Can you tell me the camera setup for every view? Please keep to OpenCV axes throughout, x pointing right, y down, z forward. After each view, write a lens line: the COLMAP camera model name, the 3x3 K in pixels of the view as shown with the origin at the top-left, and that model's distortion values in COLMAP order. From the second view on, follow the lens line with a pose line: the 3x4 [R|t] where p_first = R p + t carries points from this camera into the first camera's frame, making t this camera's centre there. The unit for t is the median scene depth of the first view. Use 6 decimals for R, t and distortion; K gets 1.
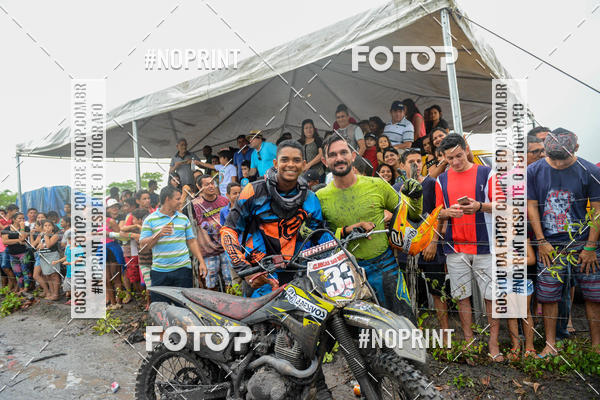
lens RADIAL K [[410.9, 0, 297.4], [0, 410.9, 205.2], [0, 0, 1]] dist [-0.023300, 0.002325]
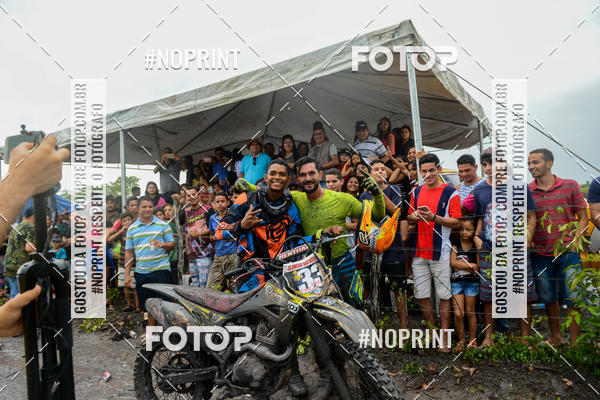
lens RADIAL K [[410.9, 0, 300.8], [0, 410.9, 202.3], [0, 0, 1]] dist [-0.023300, 0.002325]
pose [[0.997780, 0.023078, 0.062467, -0.004570], [-0.021474, 0.999425, -0.026229, -0.009747], [-0.063037, 0.024830, 0.997702, -0.154852]]
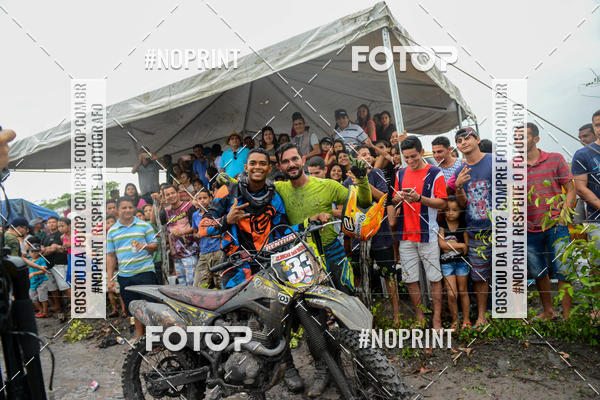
lens RADIAL K [[410.9, 0, 300.2], [0, 410.9, 201.5], [0, 0, 1]] dist [-0.023300, 0.002325]
pose [[0.994156, -0.039593, 0.100426, -0.004245], [0.041297, 0.999035, -0.014945, 0.005301], [-0.099737, 0.019005, 0.994832, -0.120928]]
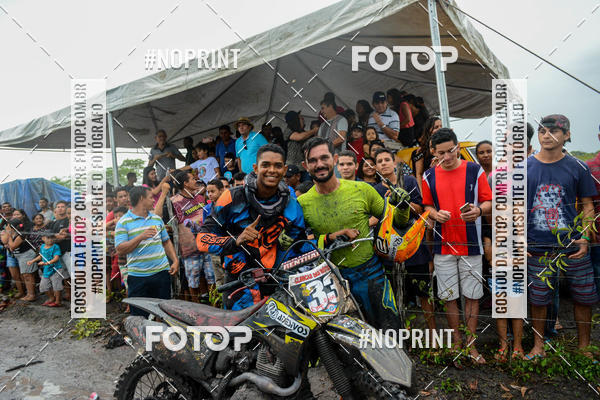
lens RADIAL K [[418.7, 0, 298.5], [0, 418.7, 204.2], [0, 0, 1]] dist [-0.014395, -0.005637]
pose [[0.999351, -0.015673, 0.032445, 0.012847], [0.014574, 0.999320, 0.033856, -0.043436], [-0.032954, -0.033361, 0.998900, 0.021680]]
